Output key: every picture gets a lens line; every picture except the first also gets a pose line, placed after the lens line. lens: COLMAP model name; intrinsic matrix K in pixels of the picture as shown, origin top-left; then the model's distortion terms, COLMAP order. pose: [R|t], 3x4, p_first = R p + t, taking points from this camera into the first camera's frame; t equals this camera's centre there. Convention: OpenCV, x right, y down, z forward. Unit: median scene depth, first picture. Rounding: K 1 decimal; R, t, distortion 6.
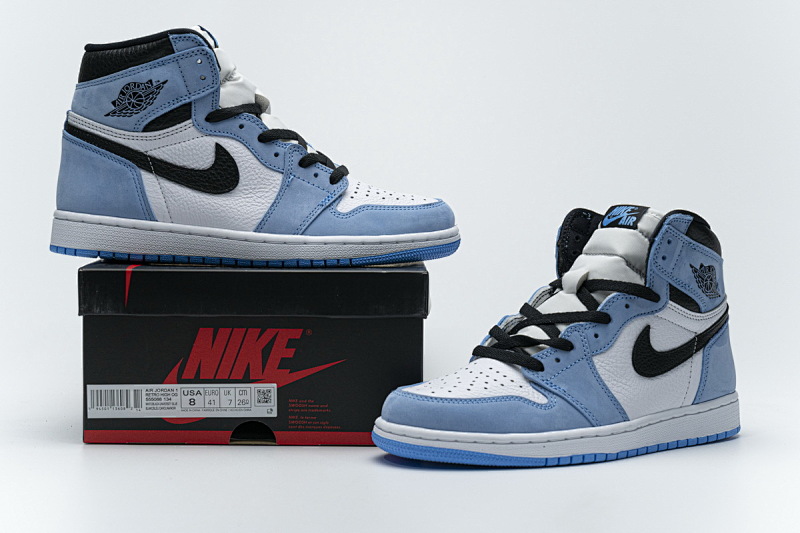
lens RADIAL K [[1515.7, 0, 400.0], [0, 1515.7, 266.5], [0, 0, 1]] dist [0.061138, 0.079266]
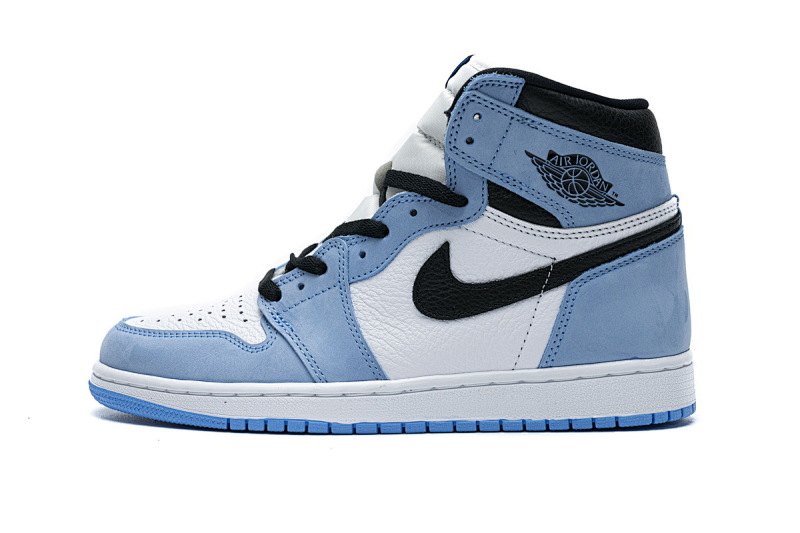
lens RADIAL K [[1515.7, 0, 400.0], [0, 1515.7, 266.5], [0, 0, 1]] dist [0.061138, 0.079266]
pose [[0.763122, 0.022527, -0.645862, 0.583504], [-0.019769, 0.999738, 0.011511, 0.042325], [0.645952, 0.003984, 0.763368, 0.479169]]
